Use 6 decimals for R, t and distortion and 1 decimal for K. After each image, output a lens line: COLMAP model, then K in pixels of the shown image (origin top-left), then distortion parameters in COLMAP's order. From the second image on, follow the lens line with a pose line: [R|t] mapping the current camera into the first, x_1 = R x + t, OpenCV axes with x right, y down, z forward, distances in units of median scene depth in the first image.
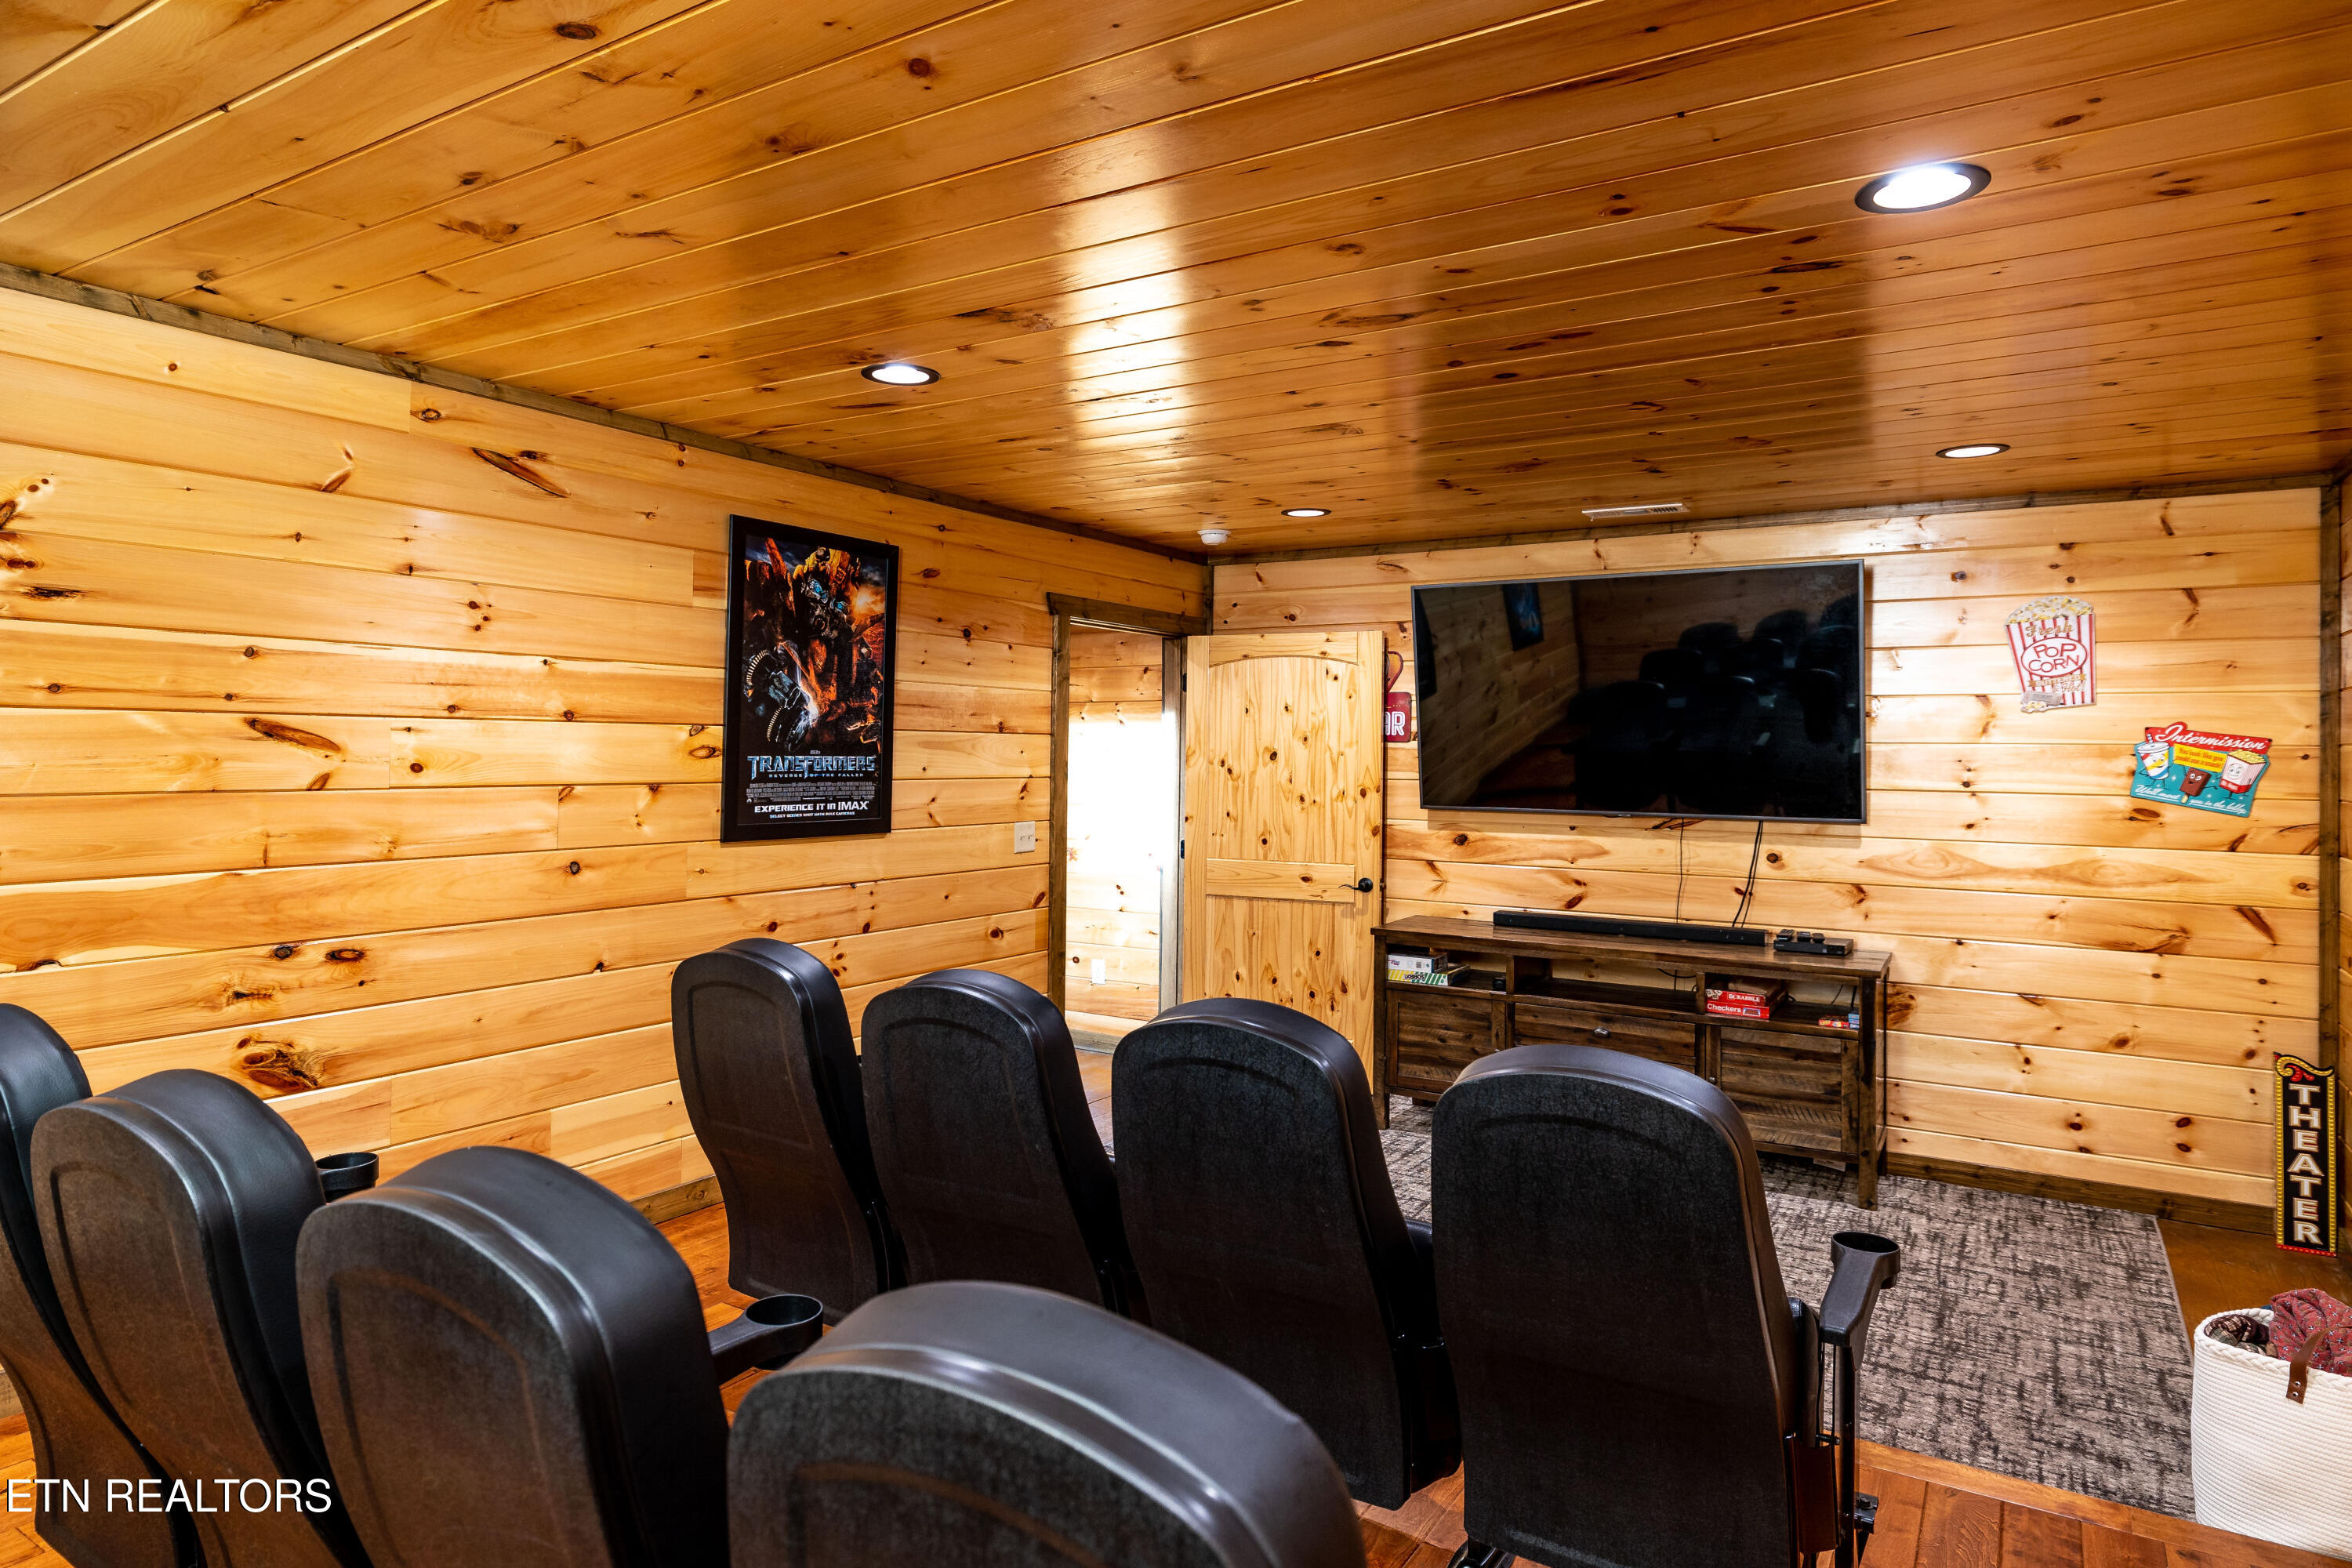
lens RADIAL K [[1346.6, 0, 1178.1], [0, 1346.6, 771.2], [0, 0, 1]] dist [-0.005182, -0.000973]
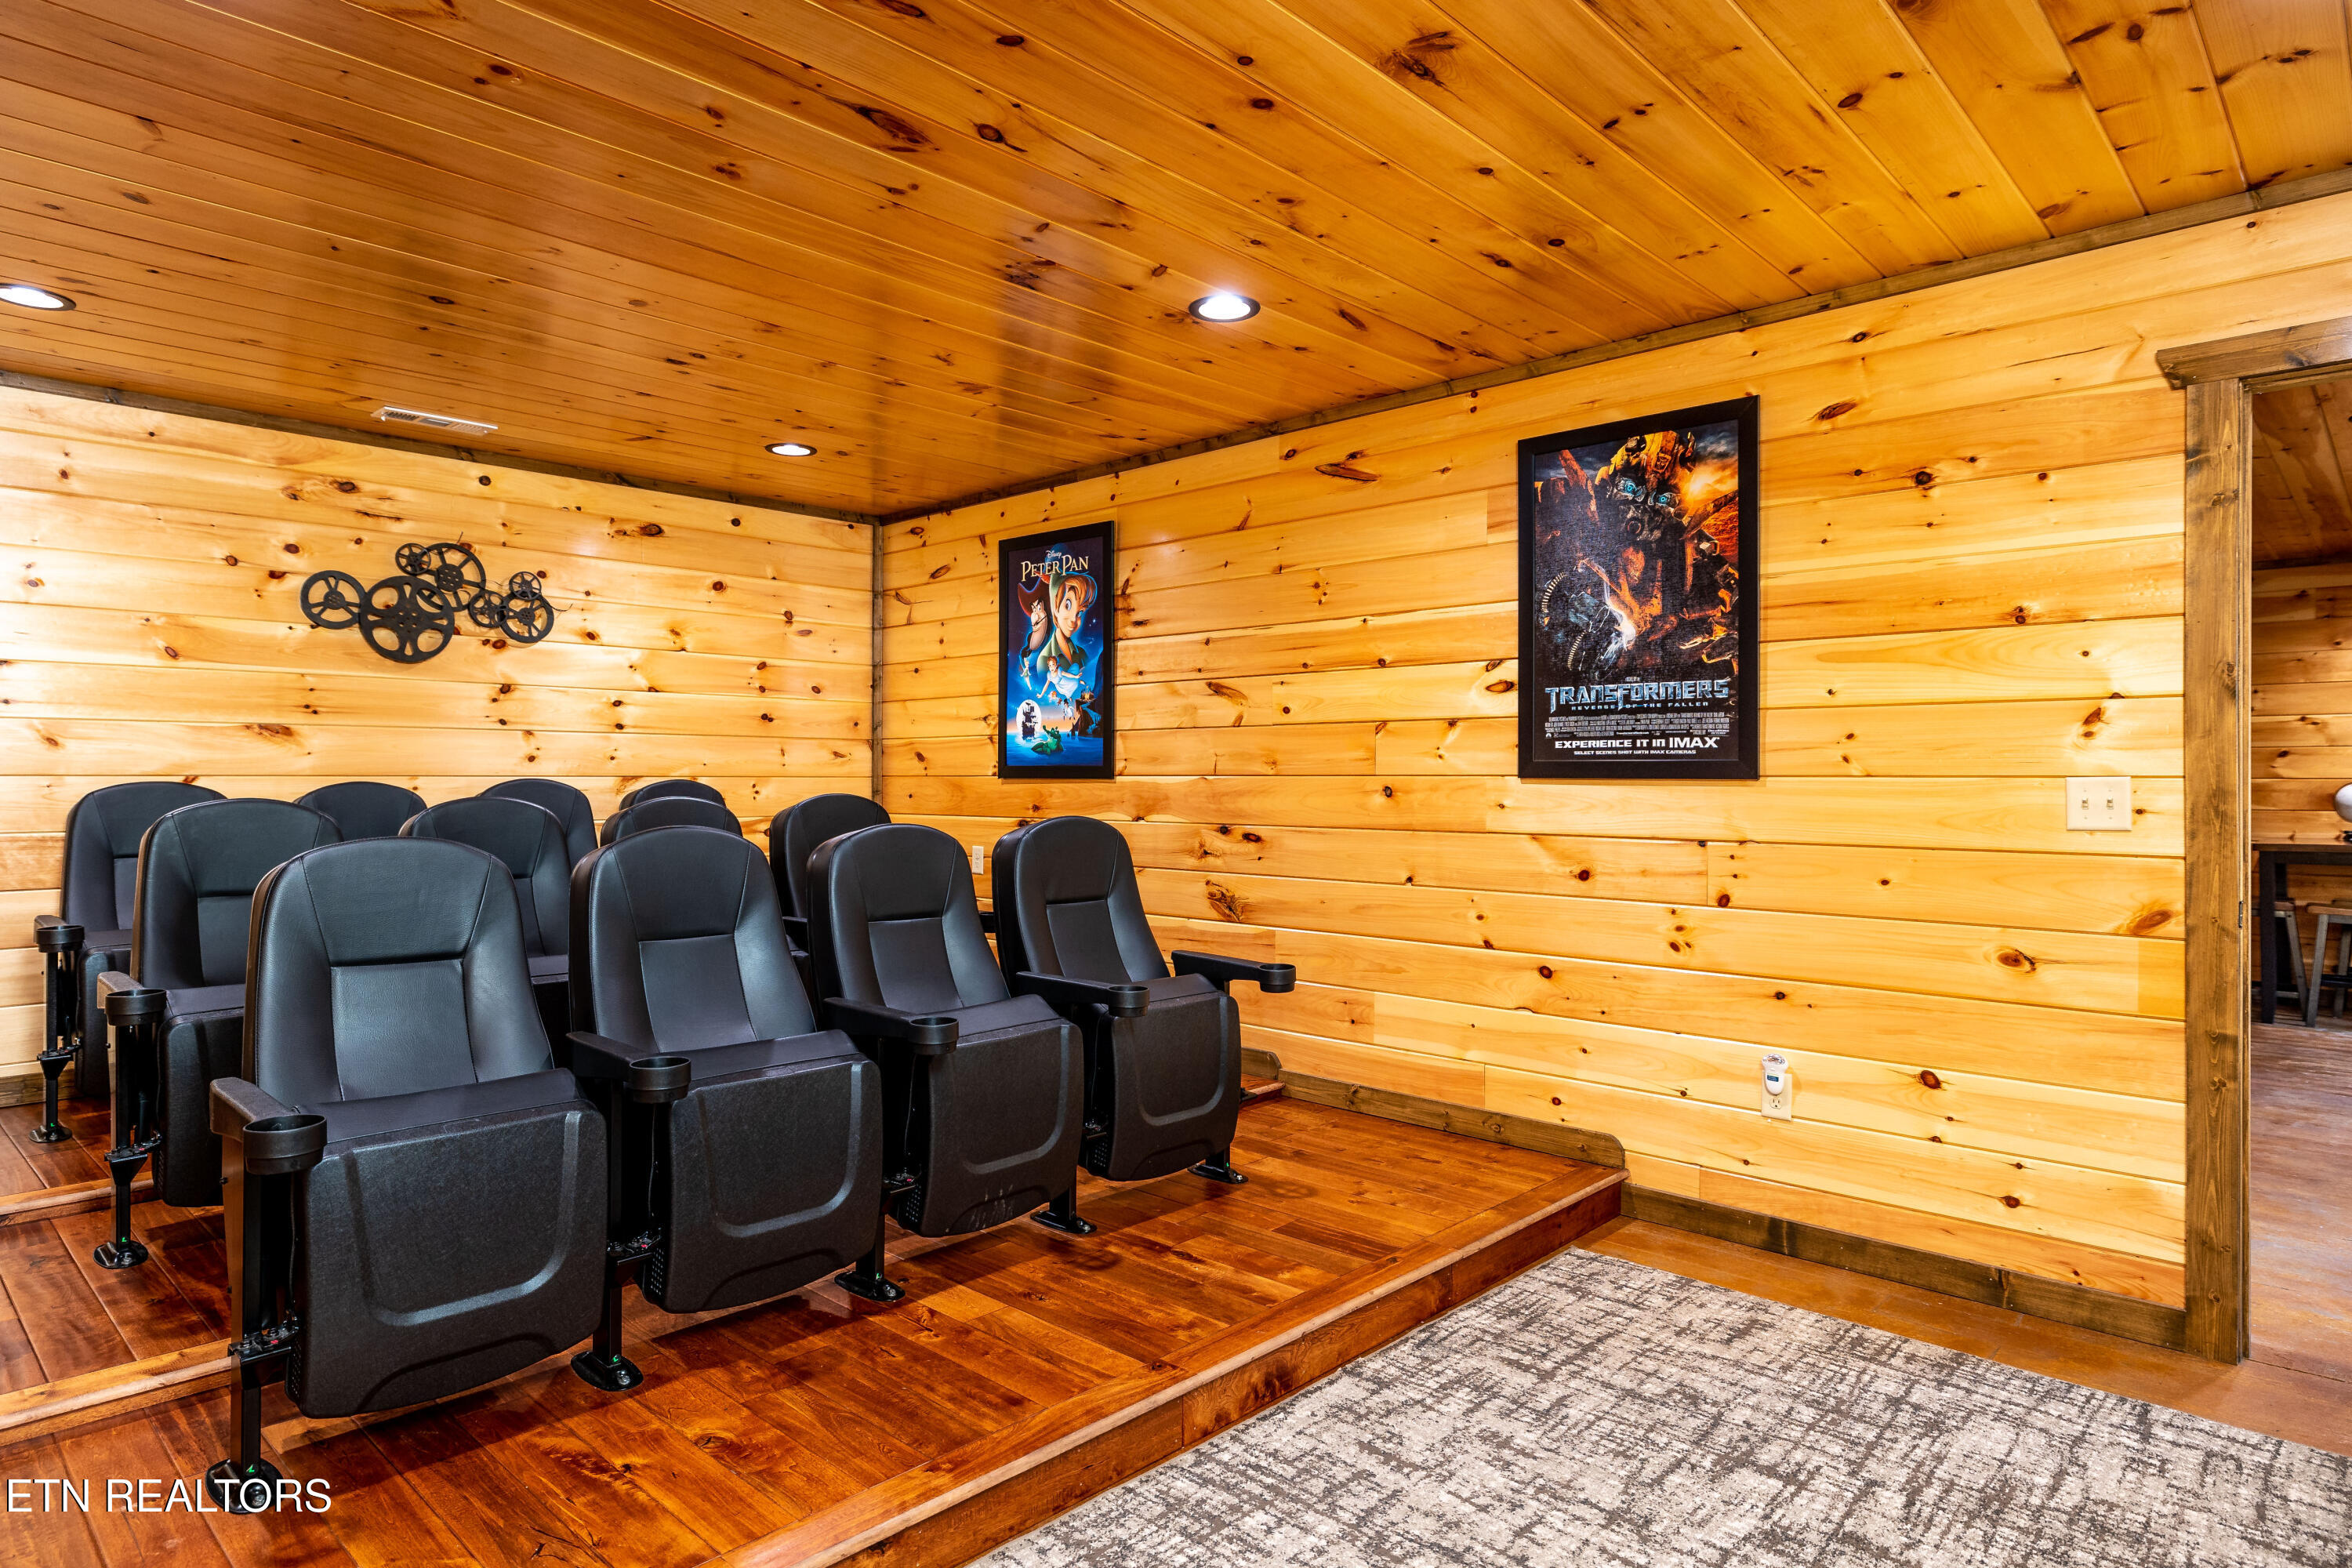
lens RADIAL K [[1346.6, 0, 1176.0], [0, 1346.6, 782.7], [0, 0, 1]] dist [-0.005182, -0.000973]
pose [[-0.208341, 0.001415, -0.978055, 0.631969], [-0.013565, 0.999899, 0.004336, 0.052392], [0.977962, 0.014171, -0.208301, 0.905548]]
